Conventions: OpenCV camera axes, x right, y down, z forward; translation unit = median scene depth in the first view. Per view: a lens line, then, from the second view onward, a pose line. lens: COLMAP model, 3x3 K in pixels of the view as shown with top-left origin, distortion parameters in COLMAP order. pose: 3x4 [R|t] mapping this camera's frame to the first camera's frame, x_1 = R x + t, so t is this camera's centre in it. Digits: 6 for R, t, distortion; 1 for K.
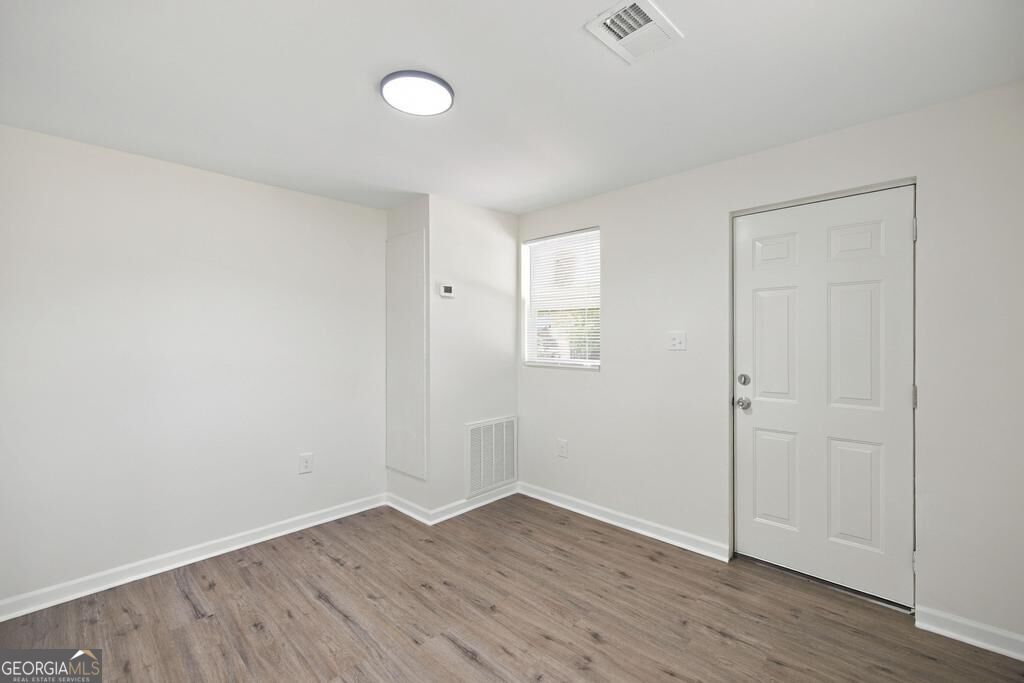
lens RADIAL K [[440.7, 0, 513.9], [0, 440.7, 339.3], [0, 0, 1]] dist [0.012368, -0.000563]
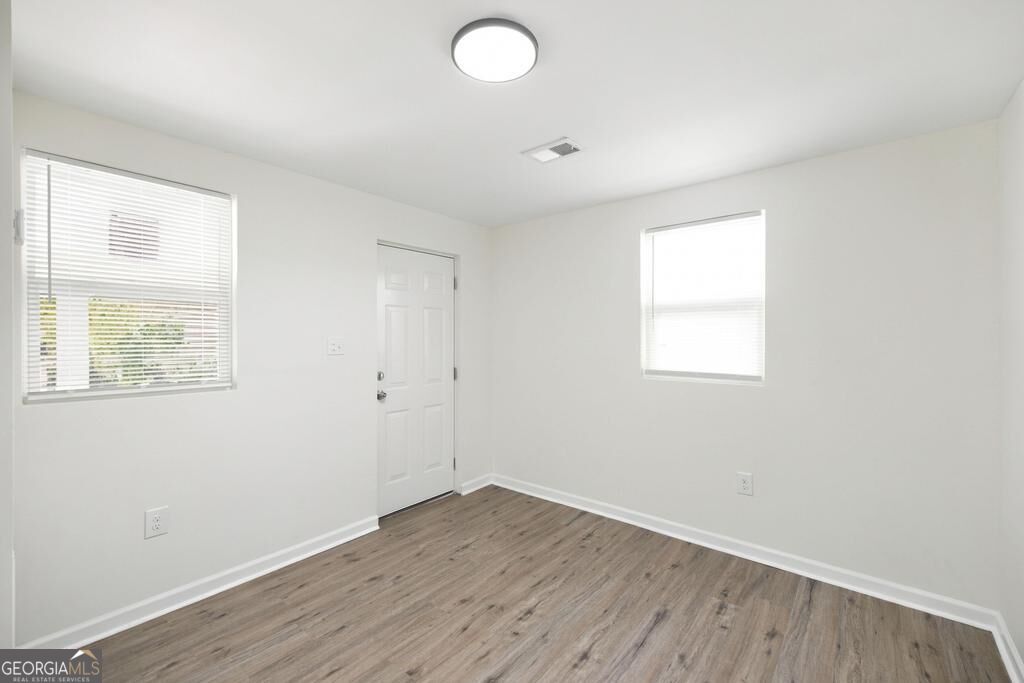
lens RADIAL K [[440.7, 0, 504.9], [0, 440.7, 340.9], [0, 0, 1]] dist [0.012368, -0.000563]
pose [[-0.075868, -0.002937, 0.997114, -0.831693], [0.008756, 0.999955, 0.003612, -0.009792], [-0.997079, 0.009005, -0.075839, 0.835469]]
